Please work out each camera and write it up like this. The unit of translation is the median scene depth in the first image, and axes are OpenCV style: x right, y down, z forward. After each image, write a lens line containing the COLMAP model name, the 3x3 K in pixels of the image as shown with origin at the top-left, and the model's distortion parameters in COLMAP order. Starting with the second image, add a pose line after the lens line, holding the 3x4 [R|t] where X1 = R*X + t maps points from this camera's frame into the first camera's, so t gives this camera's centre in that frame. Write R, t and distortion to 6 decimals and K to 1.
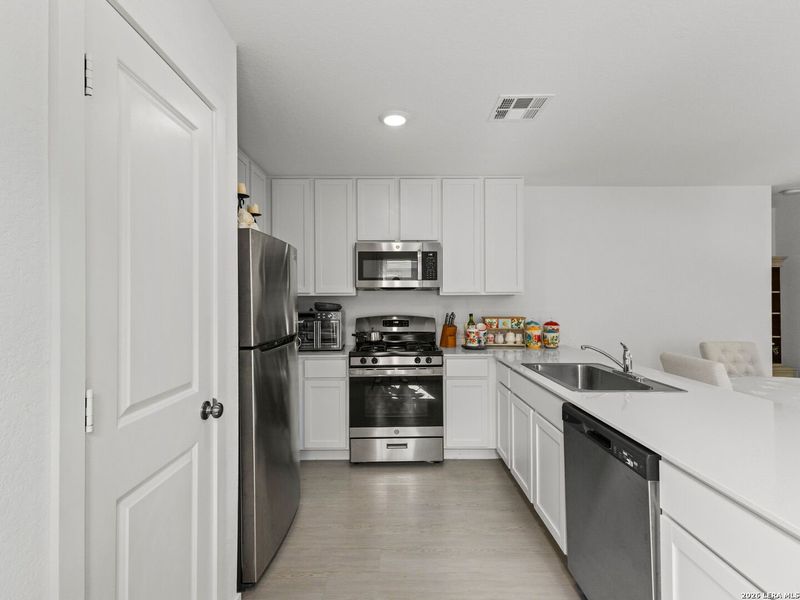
lens RADIAL K [[379.9, 0, 400.0], [0, 379.9, 300.0], [0, 0, 1]] dist [0.002303, 0.000199]
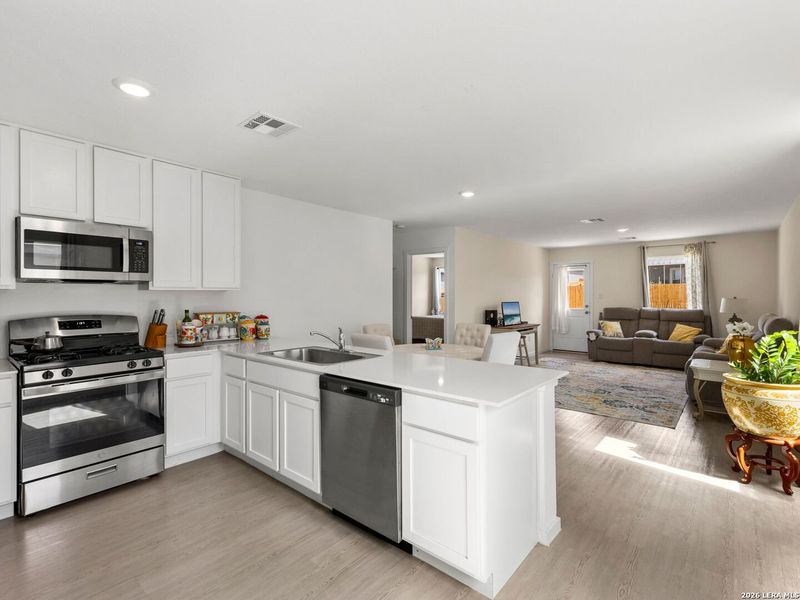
lens RADIAL K [[383.3, 0, 392.3], [0, 383.3, 297.6], [0, 0, 1]] dist [-0.001891, -0.000225]
pose [[0.666301, -0.003052, 0.745677, -0.186748], [0.000179, 0.999992, 0.003933, 0.001514], [-0.745683, -0.002487, 0.666296, -0.022274]]
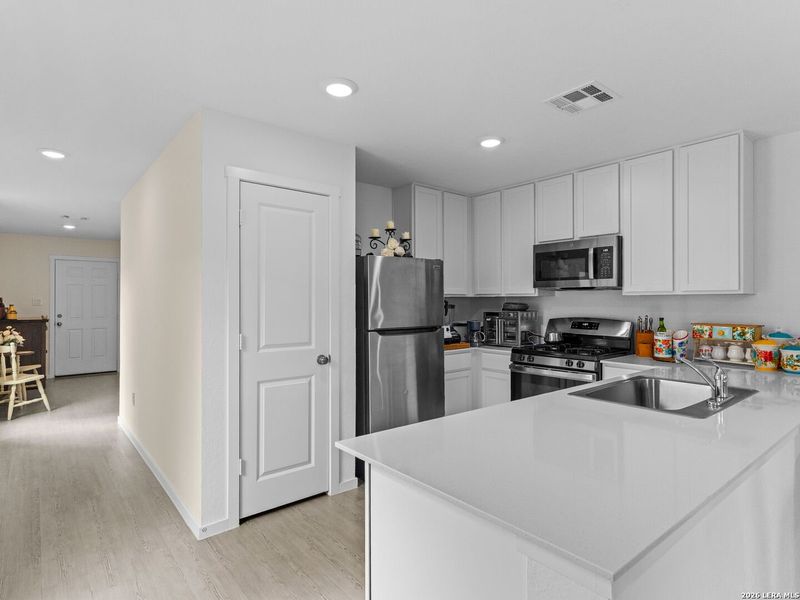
lens RADIAL K [[414.6, 0, 400.0], [0, 414.6, 300.0], [0, 0, 1]] dist [-0.002128, -0.000489]
pose [[0.641787, 0.001342, -0.766882, 0.515600], [-0.001226, 0.999999, 0.000724, -0.001839], [0.766882, 0.000475, 0.641788, -0.005045]]
